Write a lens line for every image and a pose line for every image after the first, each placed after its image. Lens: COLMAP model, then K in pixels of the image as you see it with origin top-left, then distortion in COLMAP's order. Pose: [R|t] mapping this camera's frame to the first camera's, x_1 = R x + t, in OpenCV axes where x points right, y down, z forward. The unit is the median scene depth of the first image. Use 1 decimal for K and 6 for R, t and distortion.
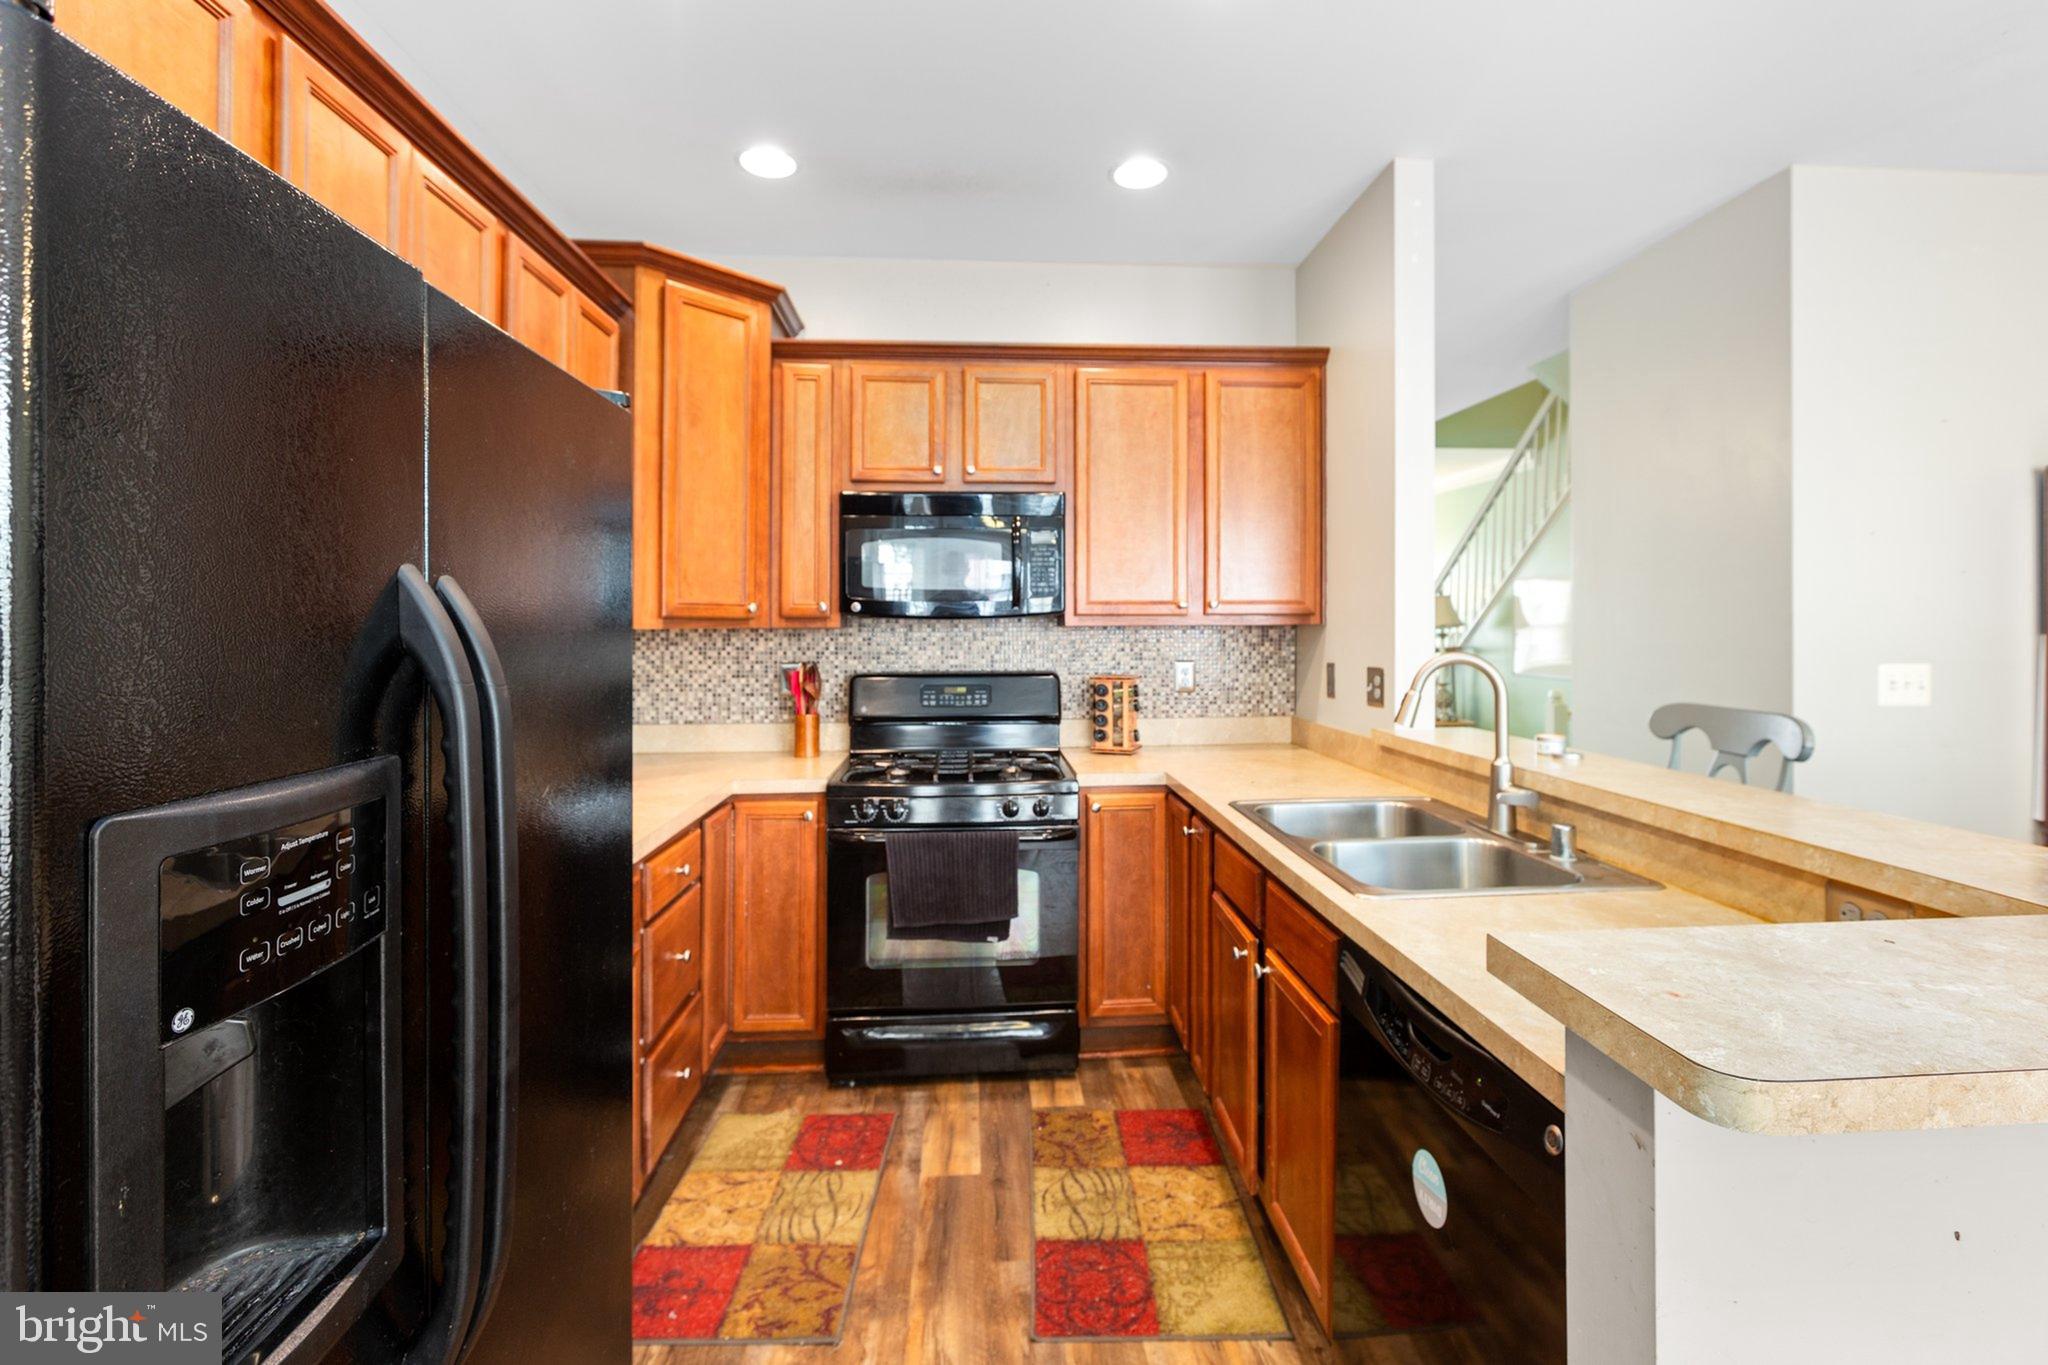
lens RADIAL K [[928.1, 0, 1036.2], [0, 928.1, 623.9], [0, 0, 1]] dist [-0.001922, -0.000004]
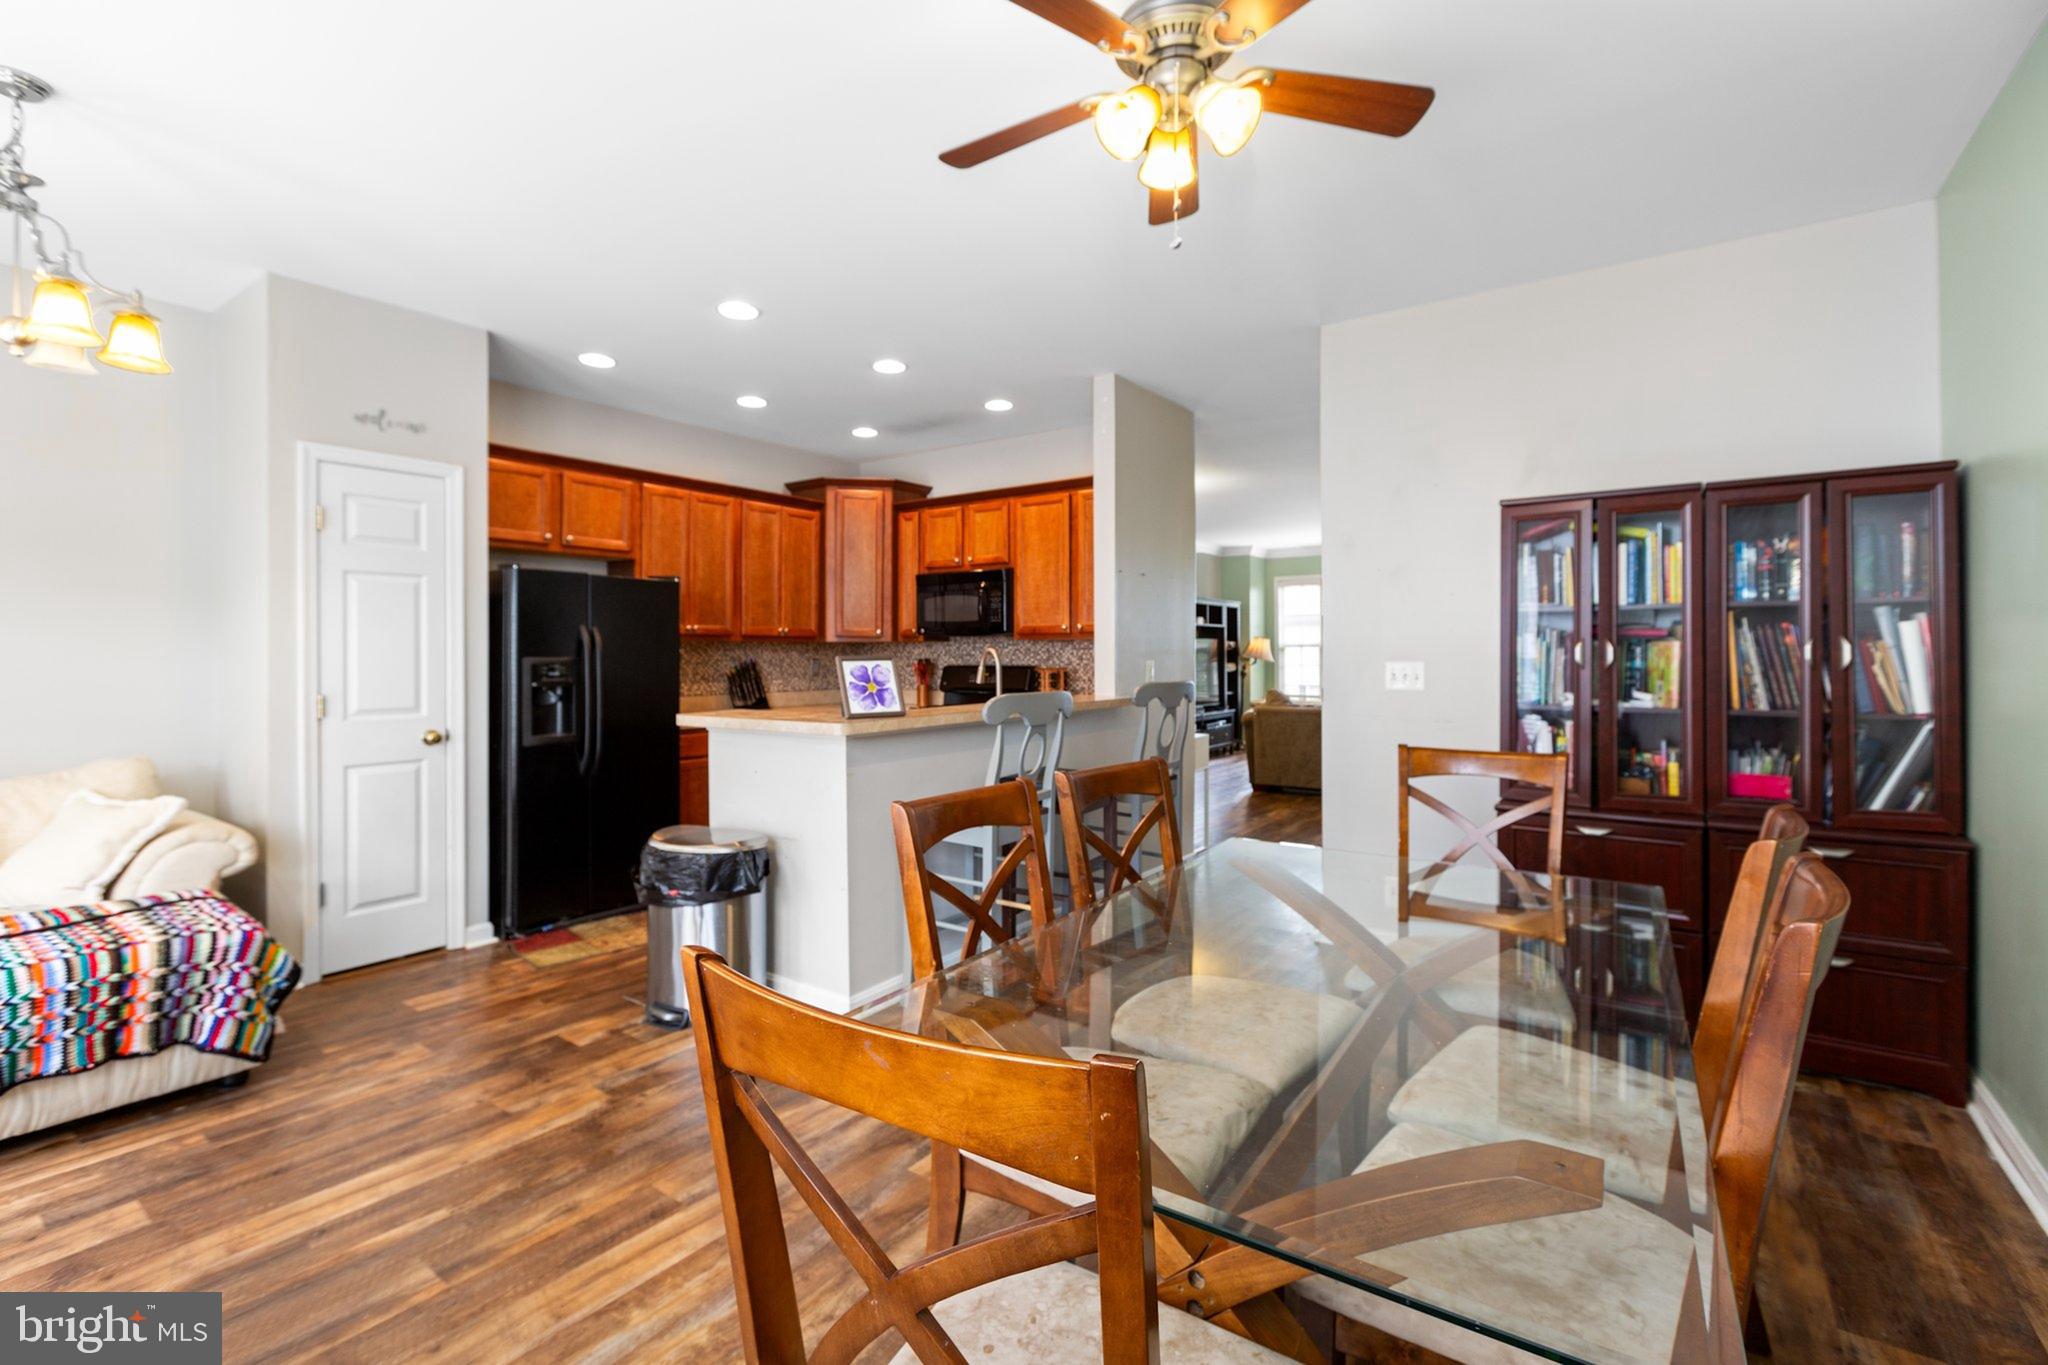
lens RADIAL K [[918.1, 0, 1022.7], [0, 918.1, 649.8], [0, 0, 1]] dist [-0.000059, -0.000631]
pose [[0.768548, 0.000281, -0.639792, 1.213268], [0.001647, 0.999996, 0.002418, 0.018233], [0.639790, -0.002913, 0.768545, -0.391530]]
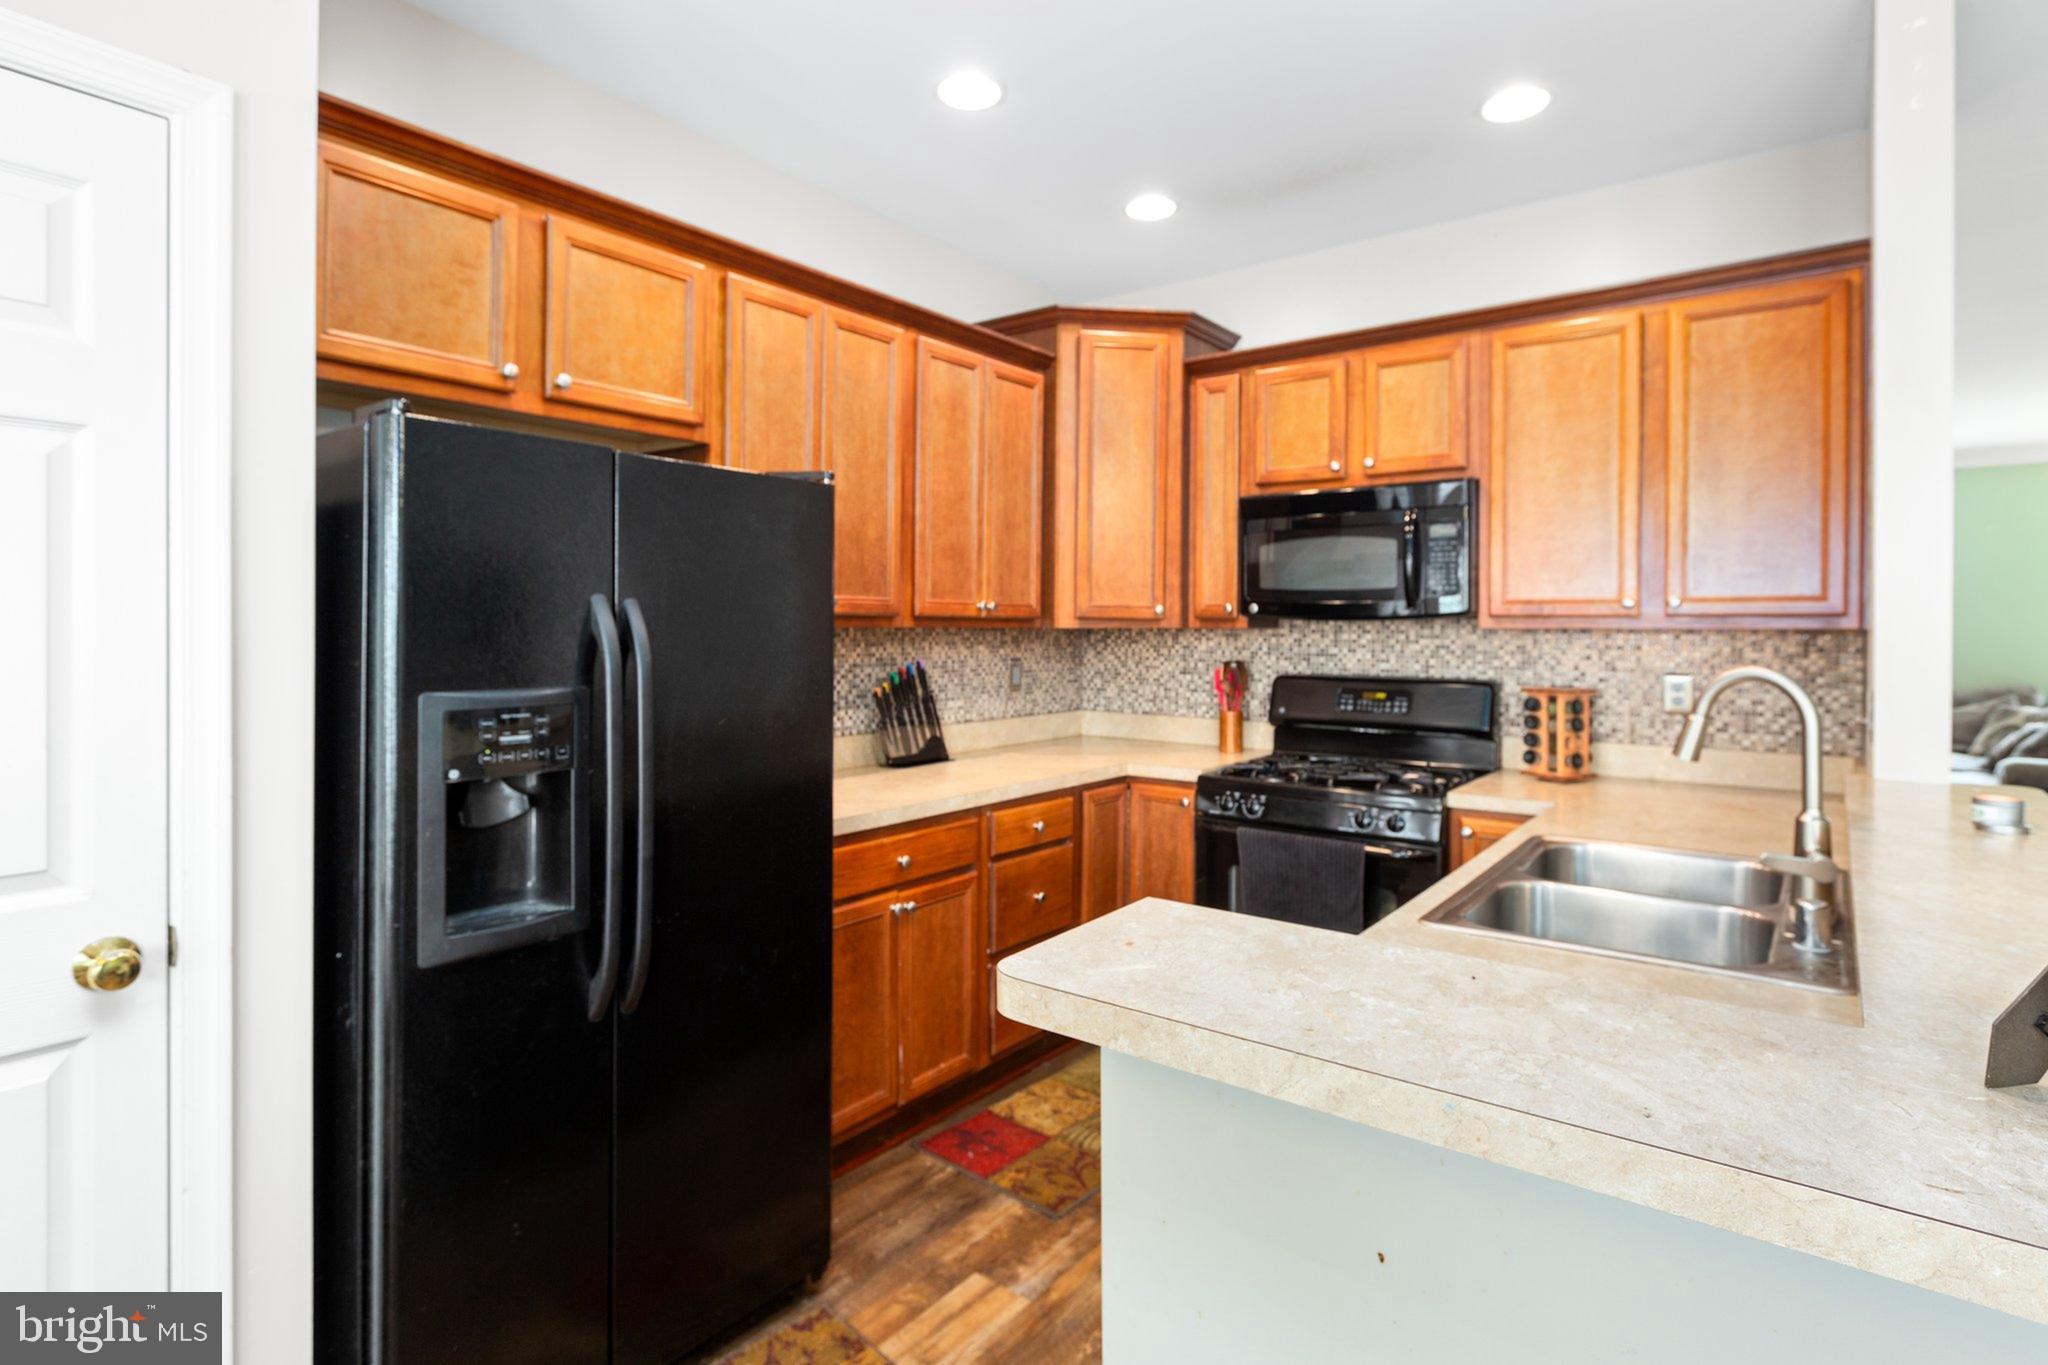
lens RADIAL K [[1036.6, 0, 1033.9], [0, 1036.6, 629.6], [0, 0, 1]] dist [-0.000742, 0.000431]
pose [[0.746545, 0.008681, -0.665278, 0.371434], [-0.005029, 0.999960, 0.007404, -0.001919], [0.665316, -0.002182, 0.746559, -0.015512]]
